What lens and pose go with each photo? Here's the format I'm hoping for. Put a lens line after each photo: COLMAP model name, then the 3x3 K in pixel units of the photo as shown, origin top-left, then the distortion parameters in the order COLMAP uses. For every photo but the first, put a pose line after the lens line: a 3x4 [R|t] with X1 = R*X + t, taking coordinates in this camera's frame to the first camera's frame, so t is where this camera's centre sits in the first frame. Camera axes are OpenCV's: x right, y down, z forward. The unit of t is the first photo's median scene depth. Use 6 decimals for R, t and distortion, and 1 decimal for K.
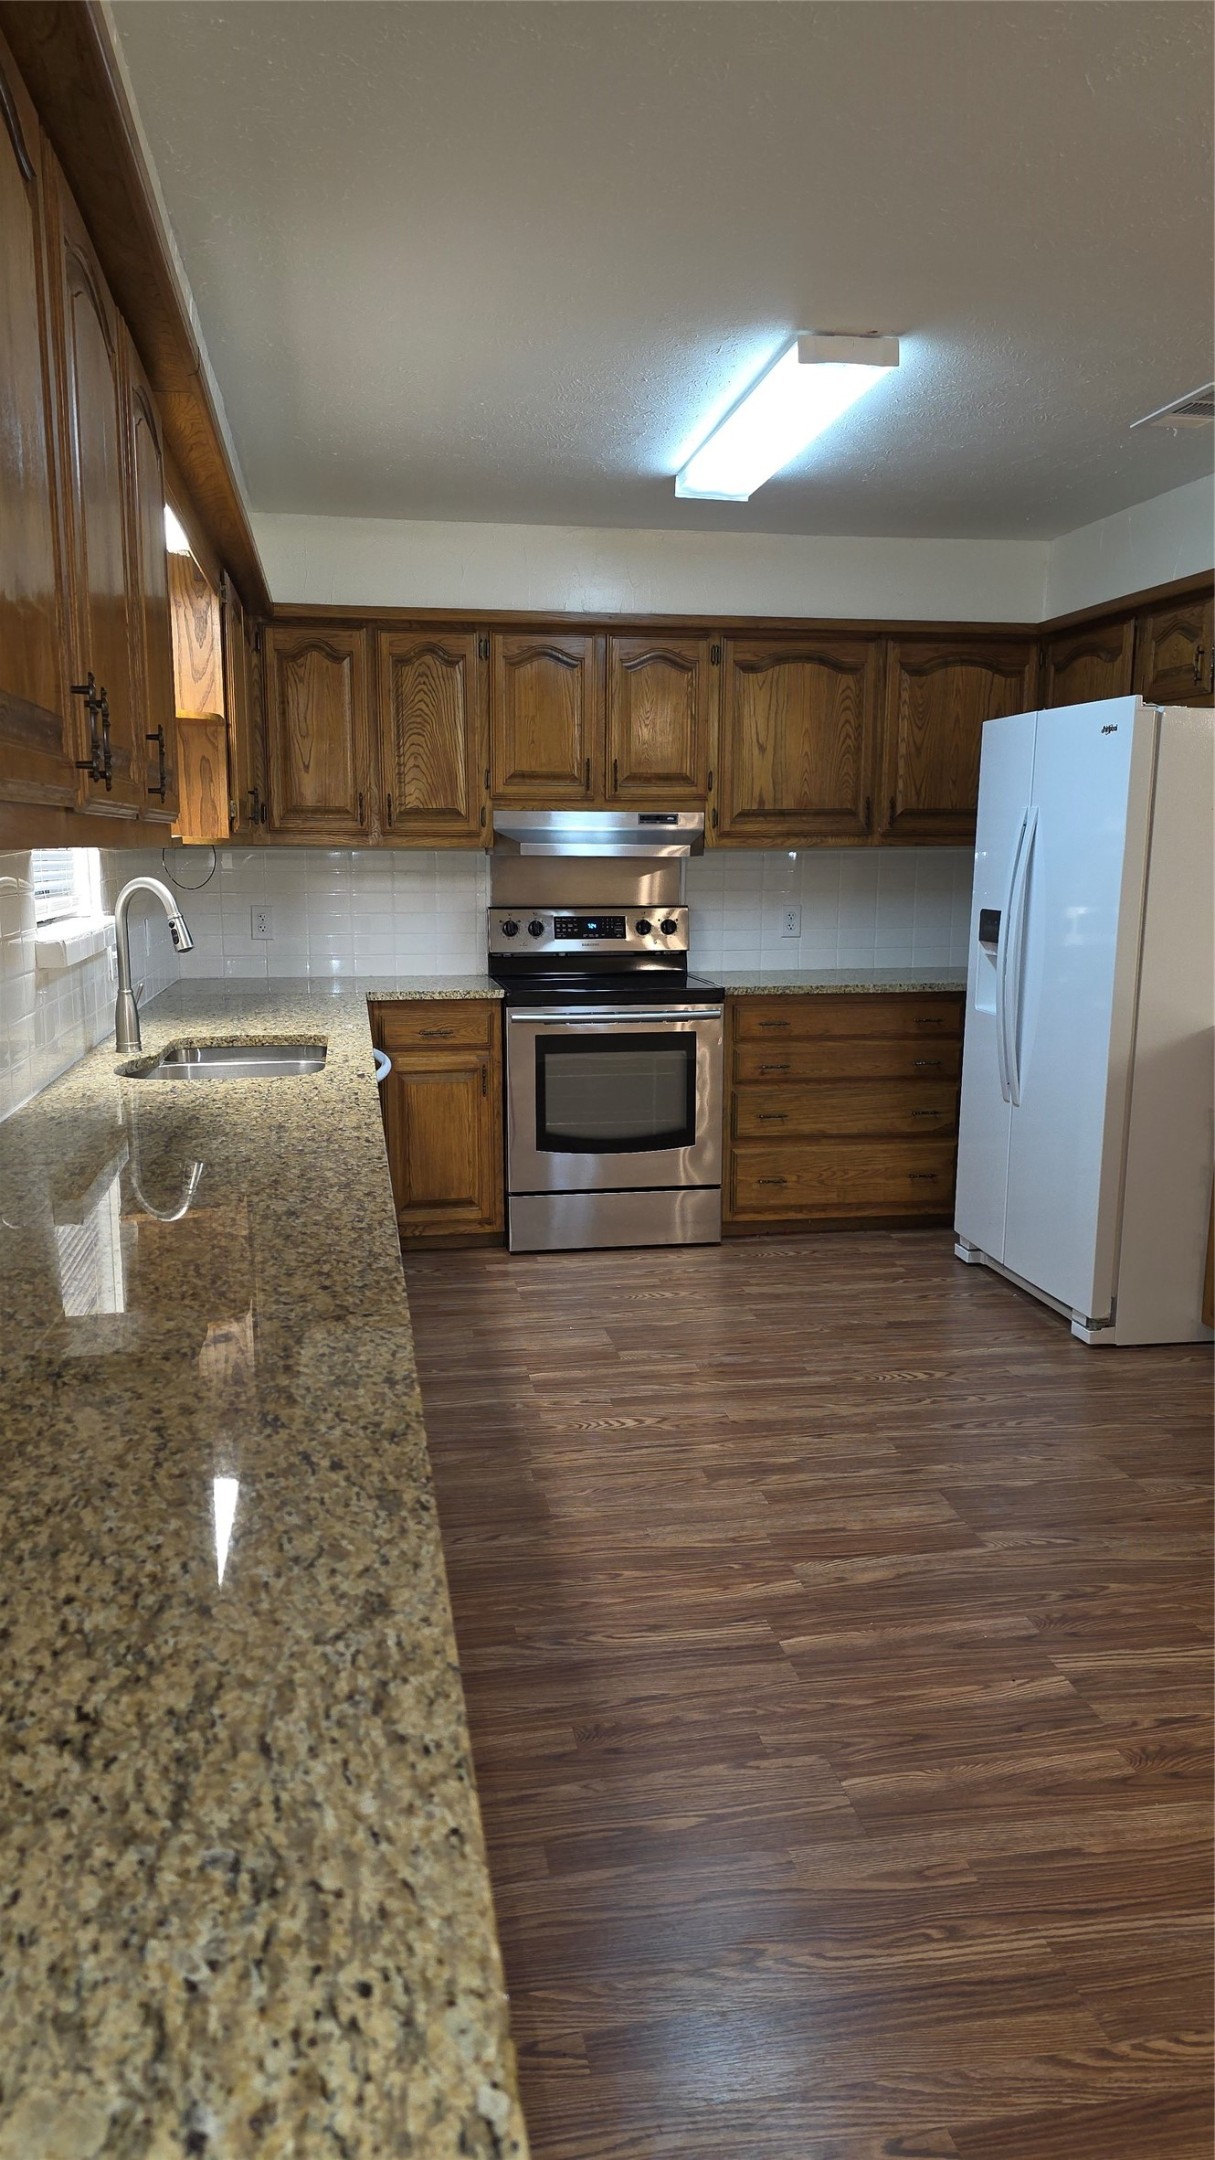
lens RADIAL K [[1434.0, 0, 590.5], [0, 1434.0, 1095.3], [0, 0, 1]] dist [0.044396, -0.031481]
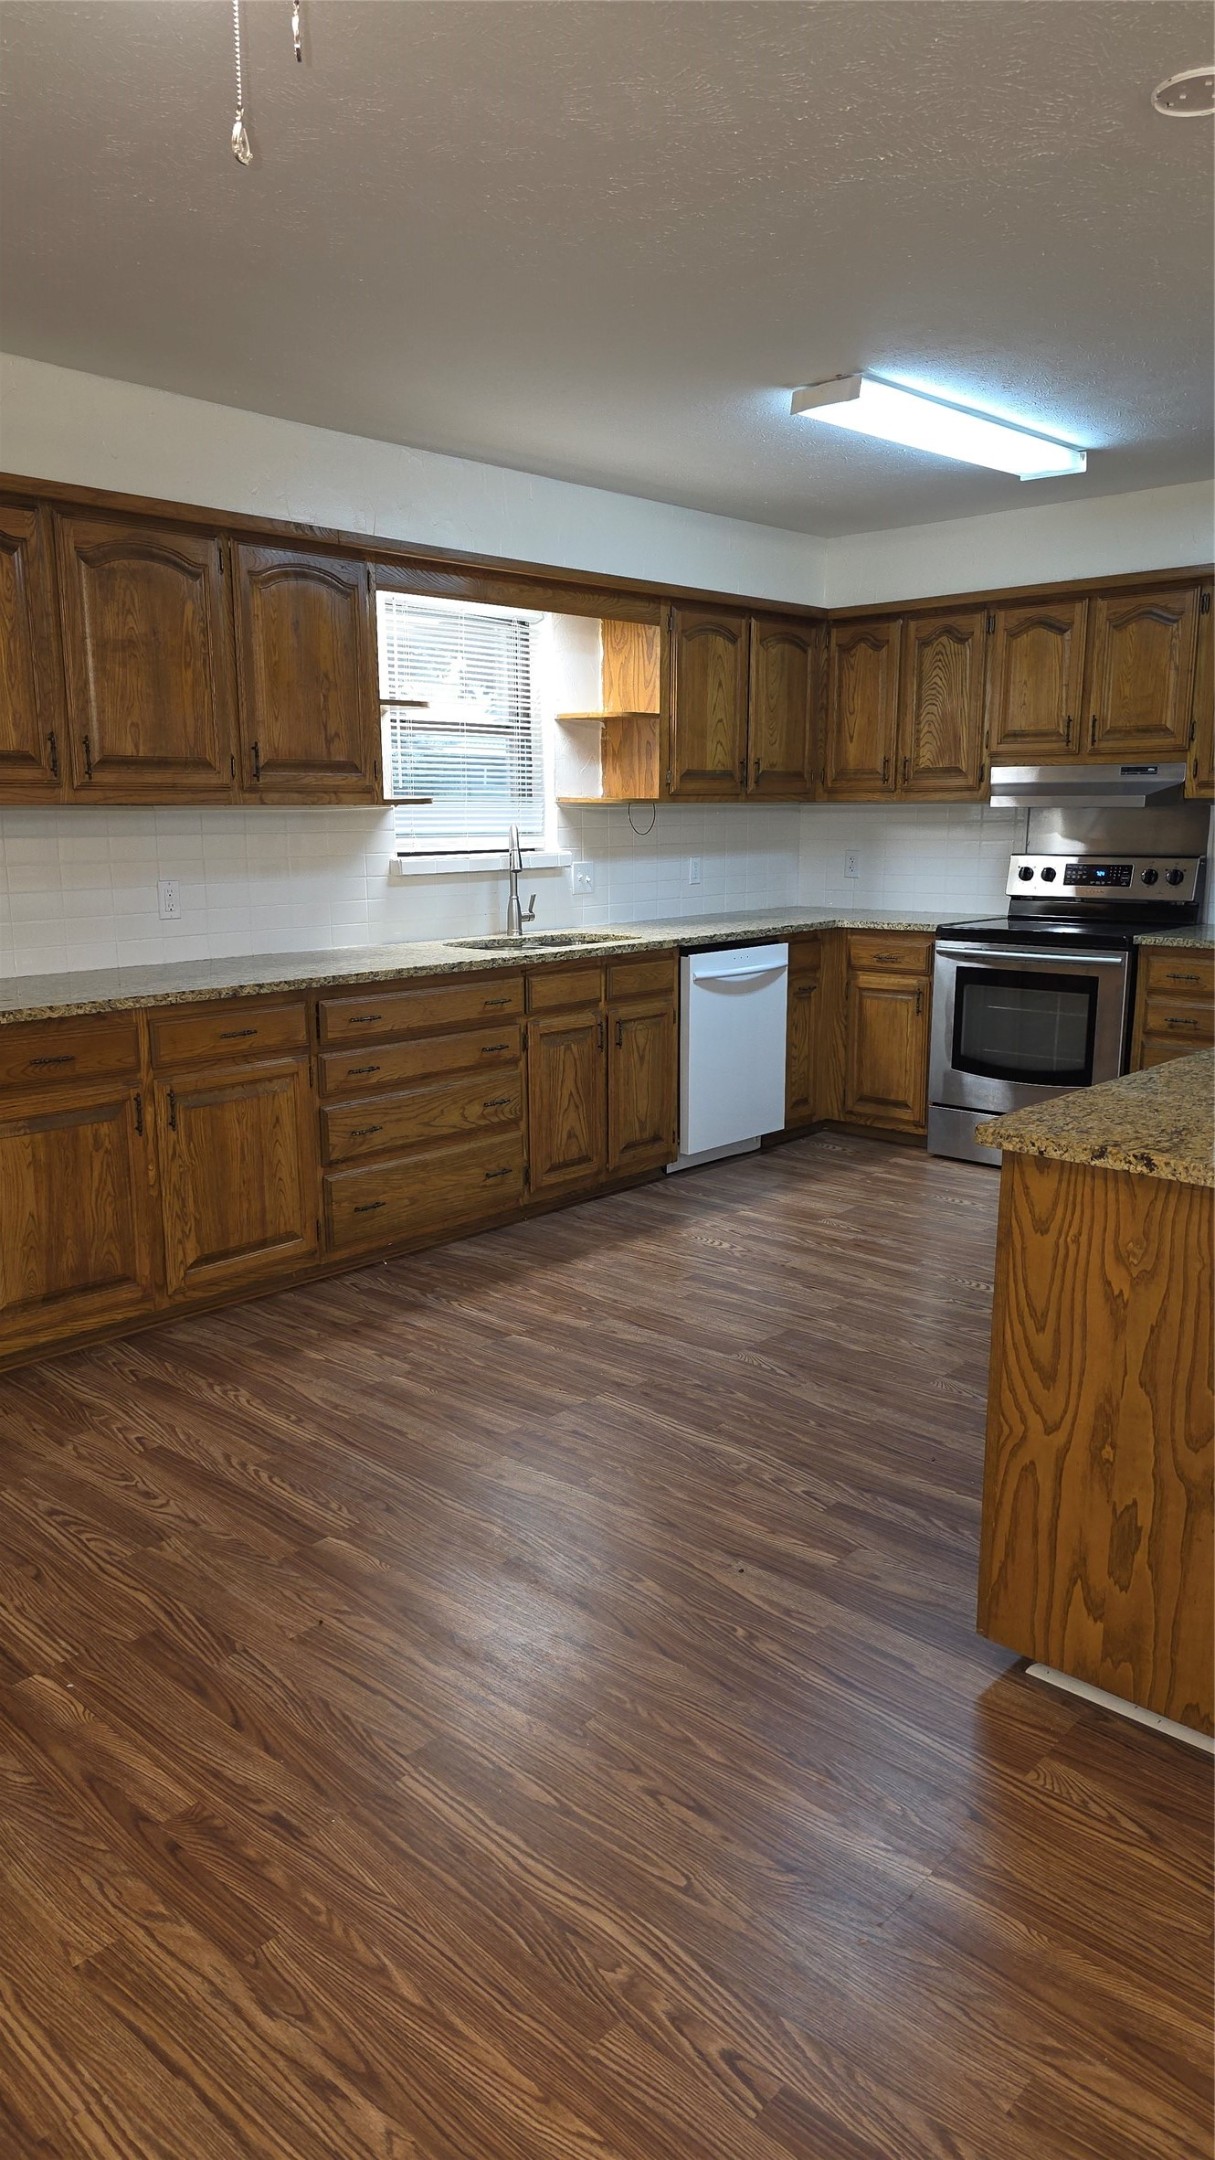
lens RADIAL K [[1434.0, 0, 605.1], [0, 1434.0, 1095.8], [0, 0, 1]] dist [0.044396, -0.031481]
pose [[0.609315, 0.151469, -0.778327, 0.690447], [-0.132819, 0.987213, 0.088142, -0.003852], [0.781725, 0.049671, 0.621642, 0.076408]]
